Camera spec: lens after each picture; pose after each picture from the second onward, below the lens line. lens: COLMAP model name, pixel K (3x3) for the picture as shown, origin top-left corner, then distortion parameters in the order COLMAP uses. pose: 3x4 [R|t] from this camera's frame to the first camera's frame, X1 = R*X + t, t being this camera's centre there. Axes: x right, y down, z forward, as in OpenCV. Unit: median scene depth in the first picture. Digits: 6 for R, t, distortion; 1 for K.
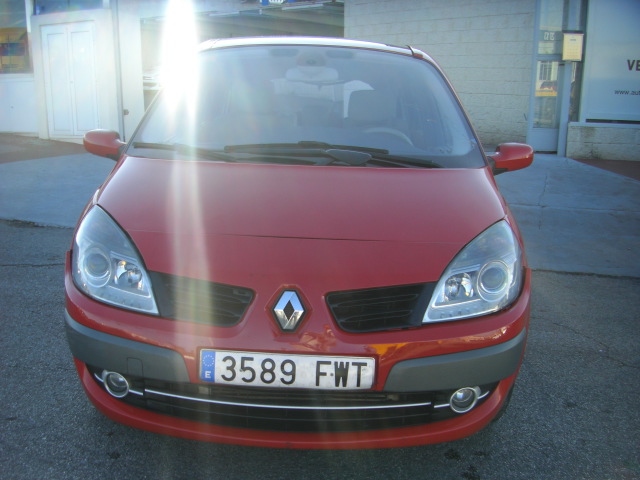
lens RADIAL K [[747.3, 0, 320.0], [0, 747.3, 240.0], [0, 0, 1]] dist [-0.237567, 0.178880]
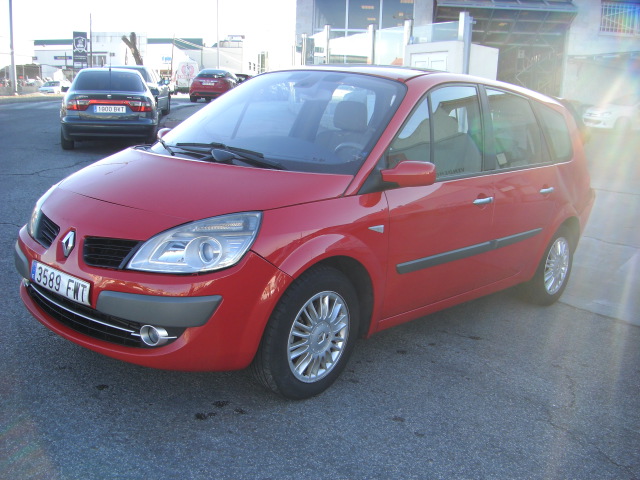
lens RADIAL K [[747.3, 0, 320.0], [0, 747.3, 240.0], [0, 0, 1]] dist [-0.237567, 0.178880]
pose [[0.771192, 0.138017, -0.621461, 1.253752], [-0.165757, 0.986077, 0.013299, -0.017084], [0.614644, 0.092755, 0.783332, 0.153060]]
